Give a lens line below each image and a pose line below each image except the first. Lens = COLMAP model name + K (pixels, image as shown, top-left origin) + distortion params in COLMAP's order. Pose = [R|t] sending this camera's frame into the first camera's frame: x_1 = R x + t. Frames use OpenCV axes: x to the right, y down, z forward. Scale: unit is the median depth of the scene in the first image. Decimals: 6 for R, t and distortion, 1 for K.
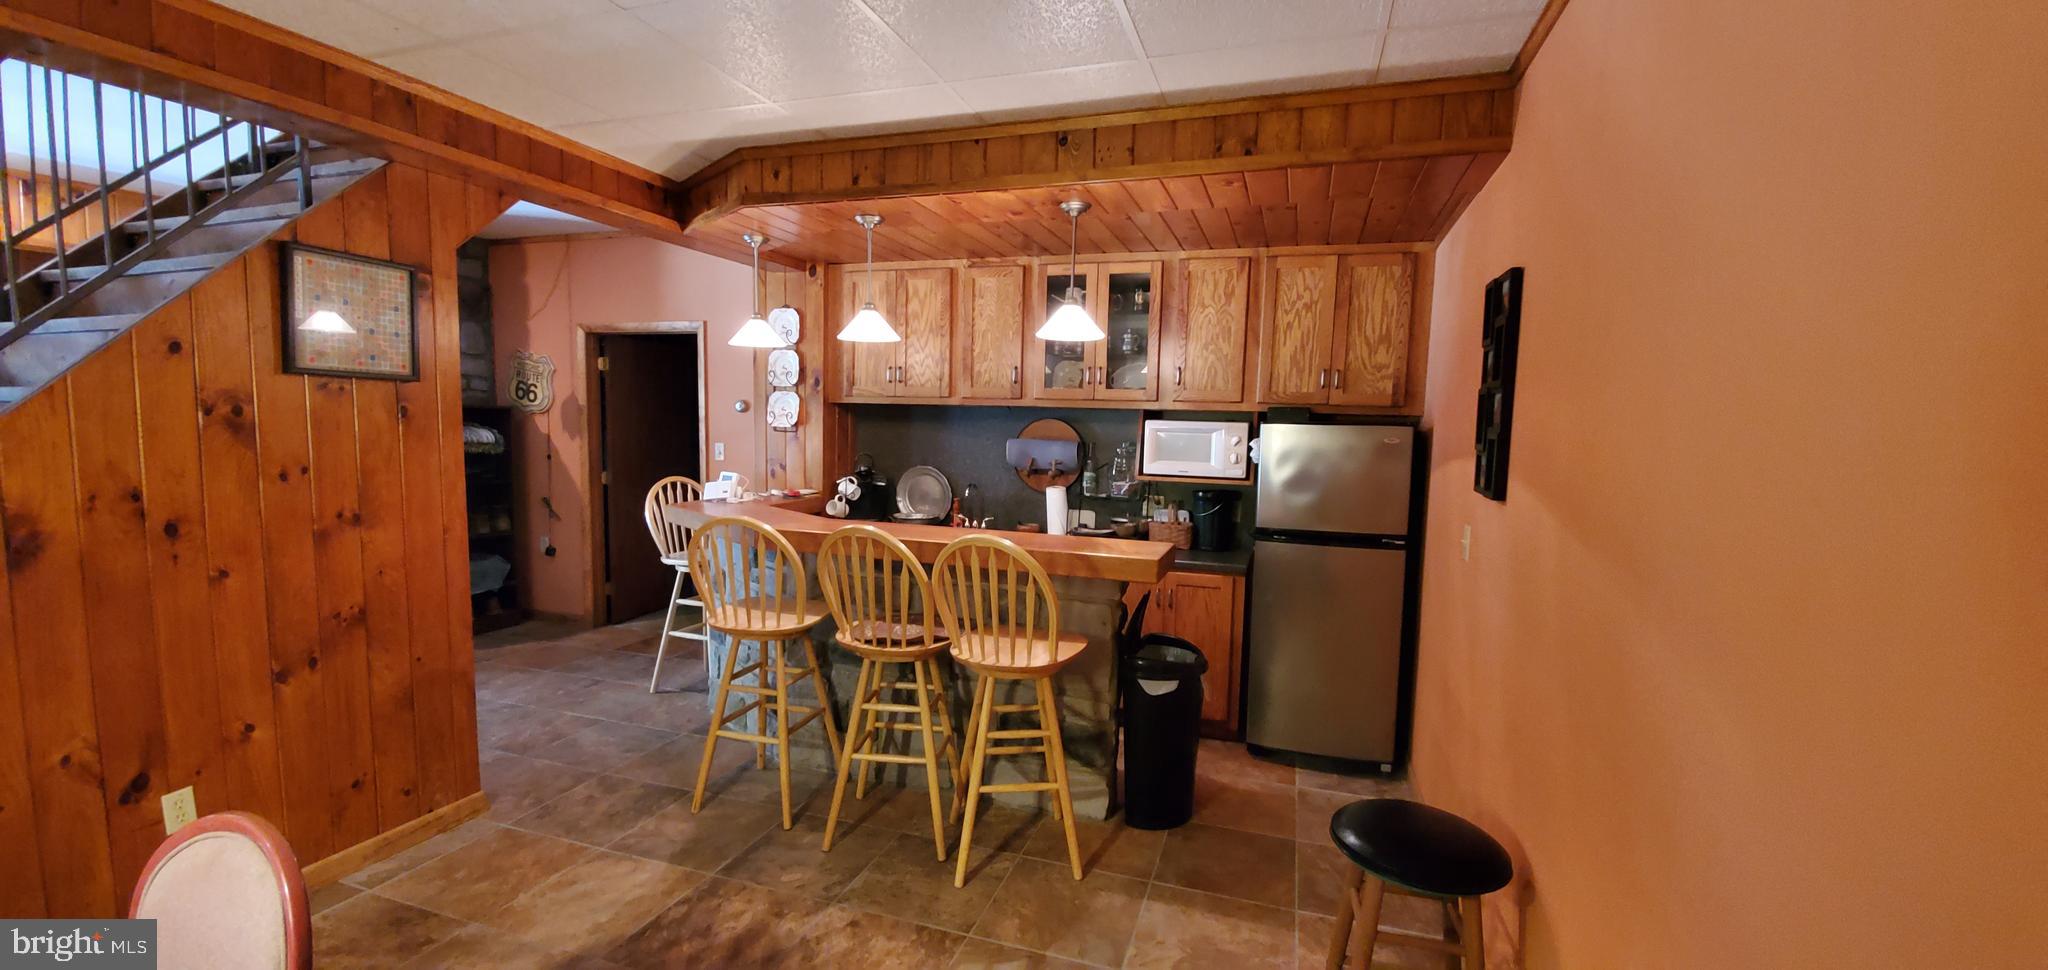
lens RADIAL K [[807.3, 0, 1028.3], [0, 807.3, 498.9], [0, 0, 1]] dist [0.015755, -0.018364]
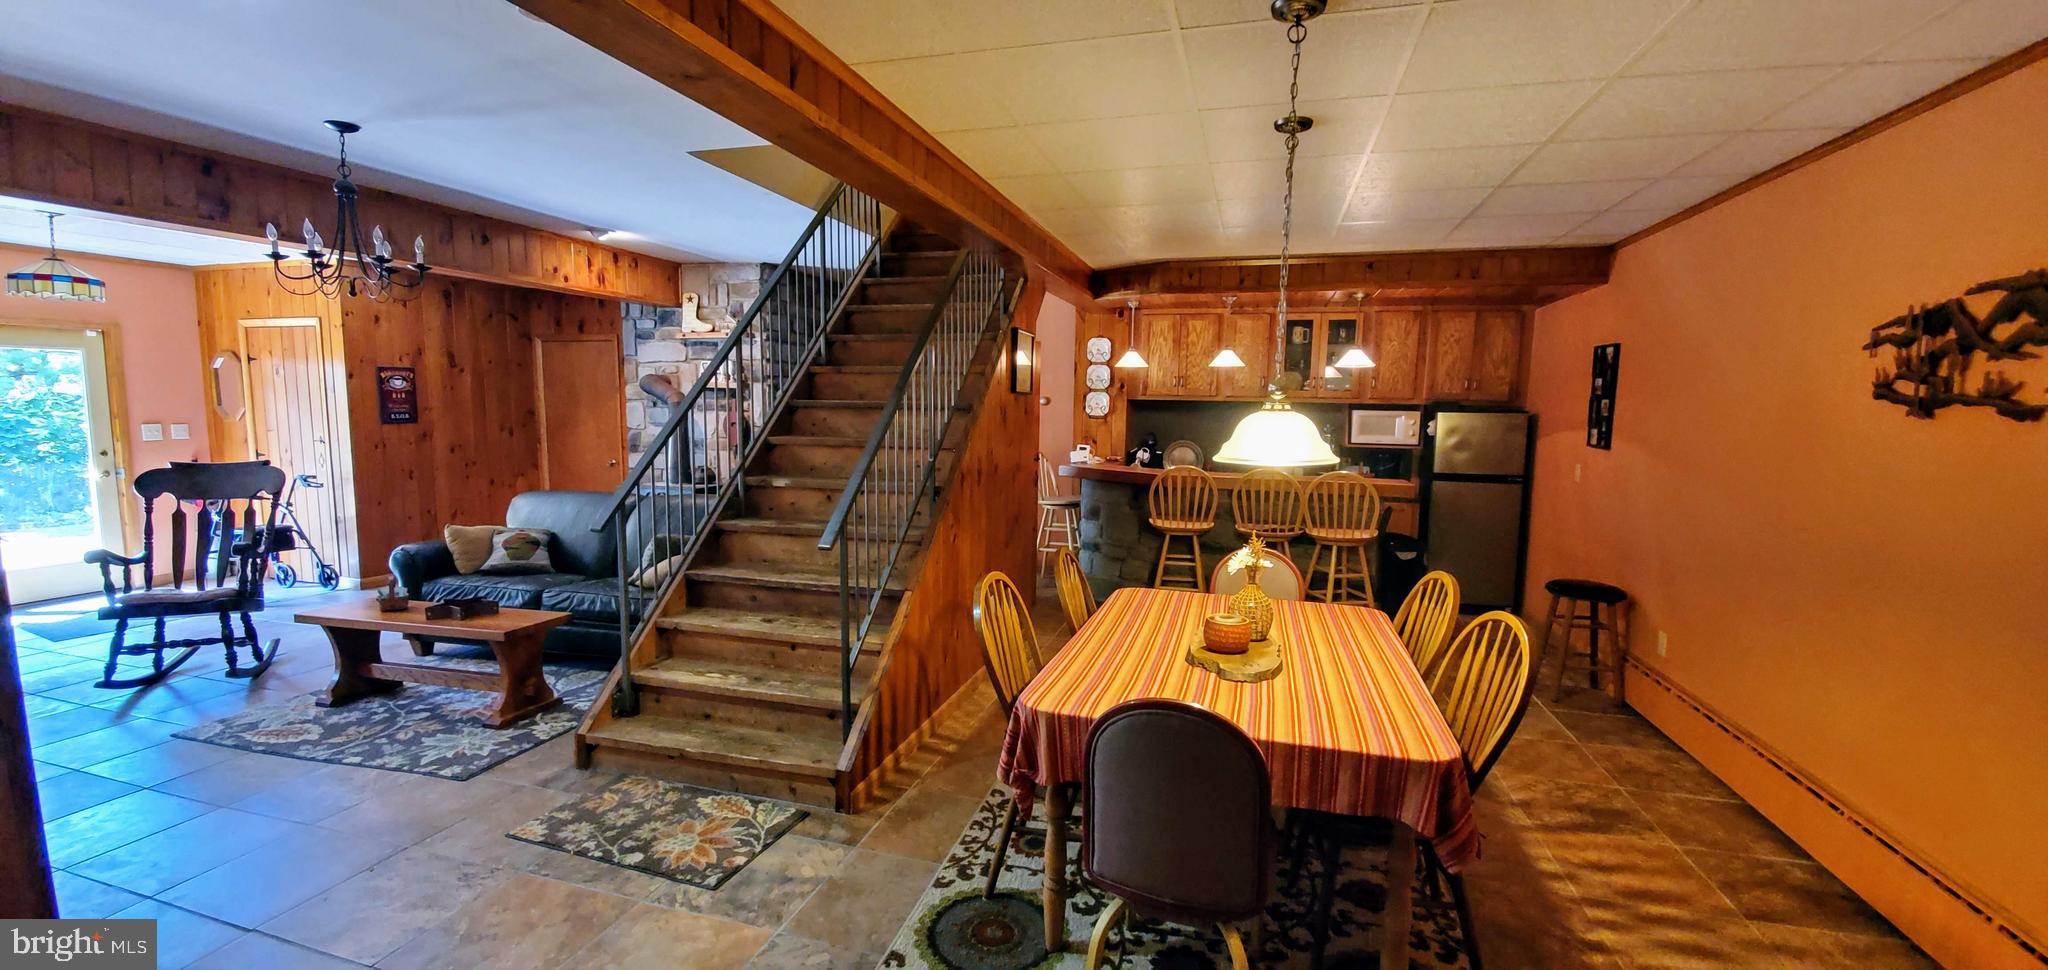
lens RADIAL K [[807.3, 0, 1028.3], [0, 807.3, 498.9], [0, 0, 1]] dist [0.015755, -0.018364]
pose [[0.998947, -0.013571, 0.043835, -0.603176], [0.012525, 0.999632, 0.024057, 0.034915], [-0.044146, -0.023483, 0.998749, -0.623451]]
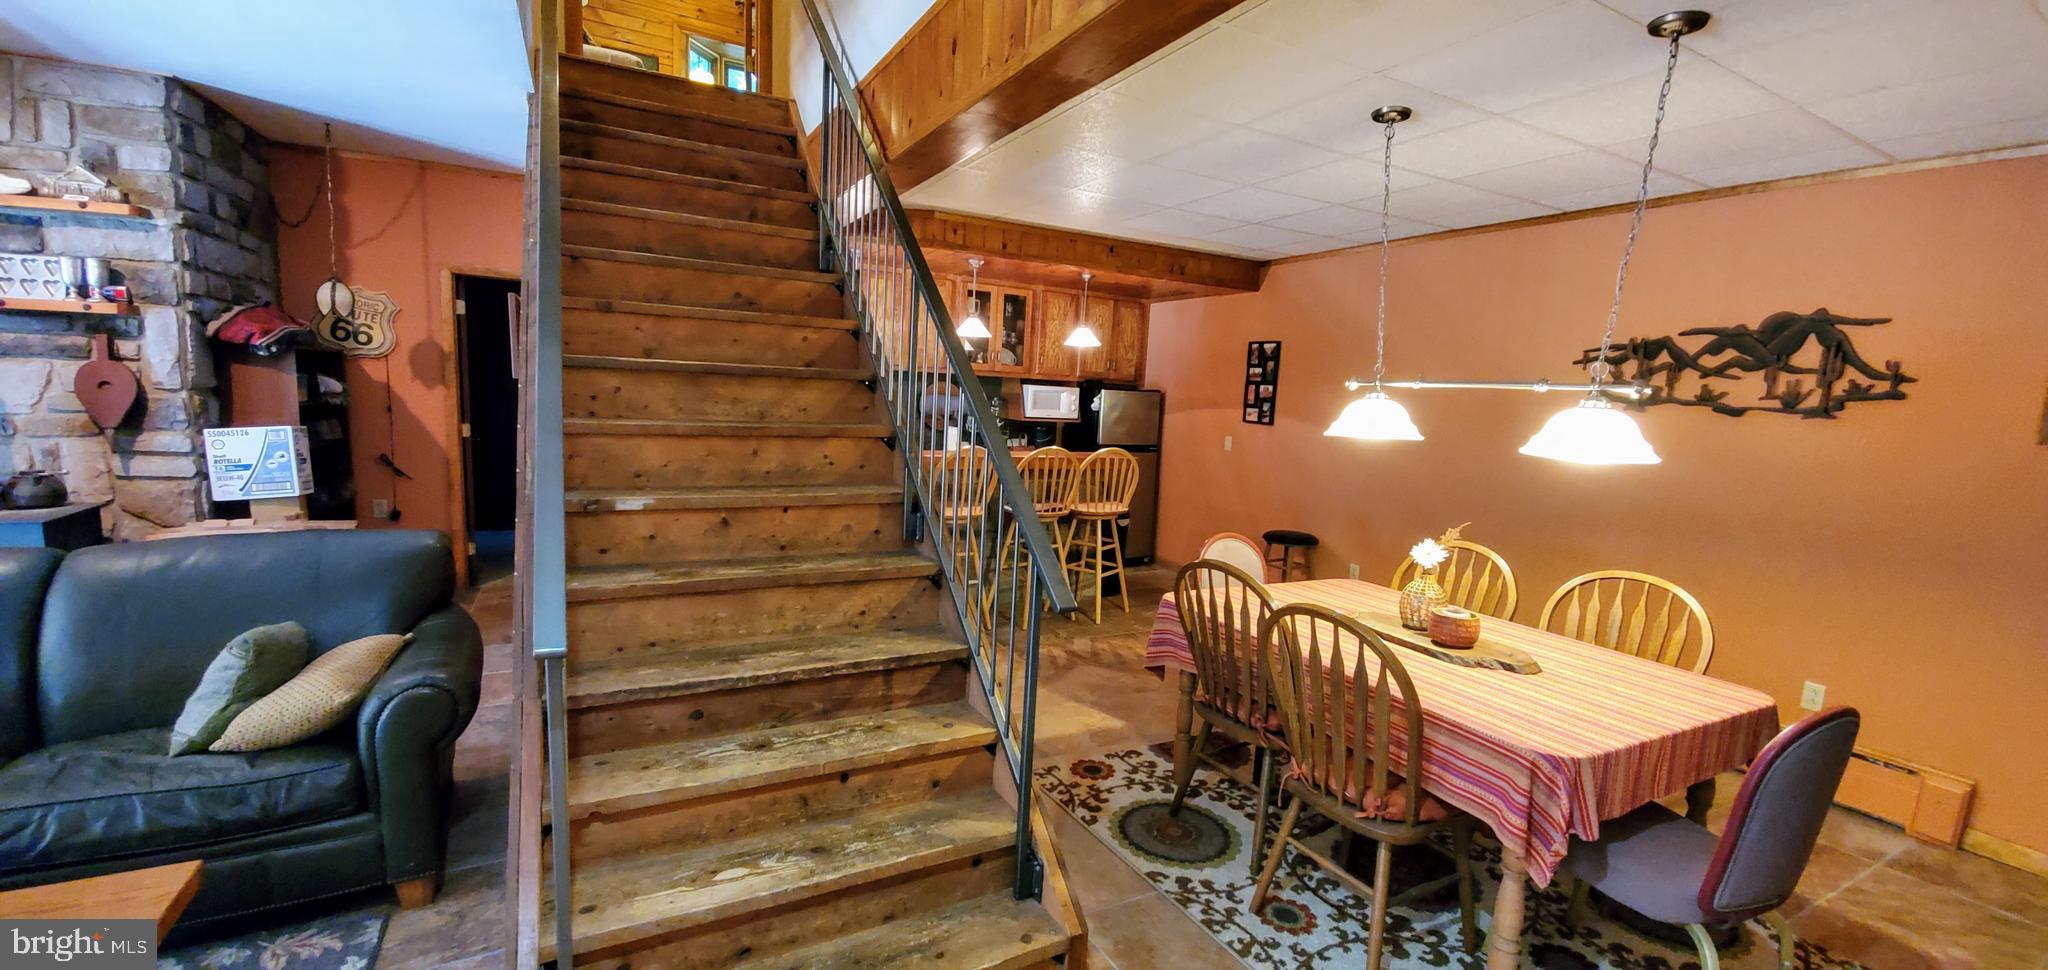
lens RADIAL K [[807.3, 0, 1028.3], [0, 807.3, 498.9], [0, 0, 1]] dist [0.015755, -0.018364]
pose [[0.688111, -0.088615, 0.720174, -1.121879], [0.034563, 0.995391, 0.089455, -0.012854], [-0.724782, -0.036663, 0.688002, -0.169361]]
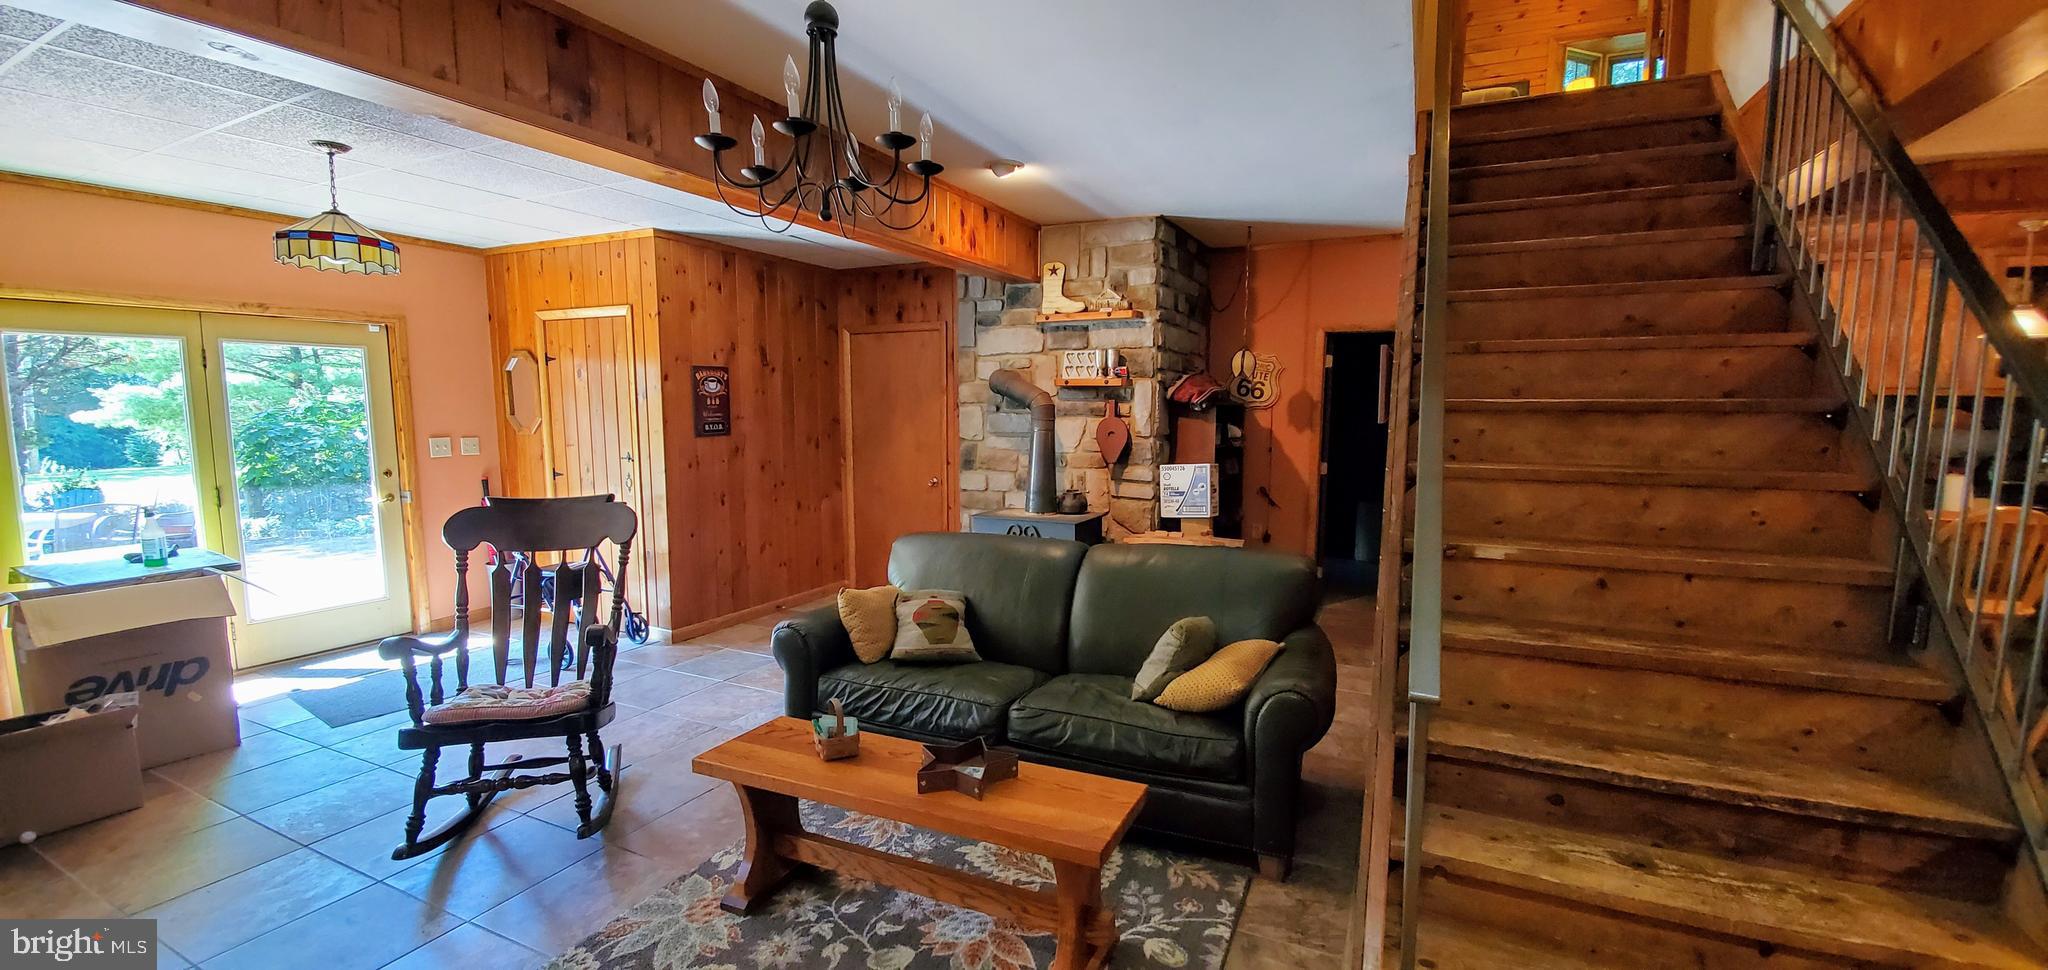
lens RADIAL K [[807.3, 0, 1028.3], [0, 807.3, 498.9], [0, 0, 1]] dist [0.015755, -0.018364]
pose [[0.991594, -0.005575, -0.129268, -1.143686], [0.008455, 0.999728, 0.021740, -0.018625], [0.129112, -0.022650, 0.991371, -0.150742]]
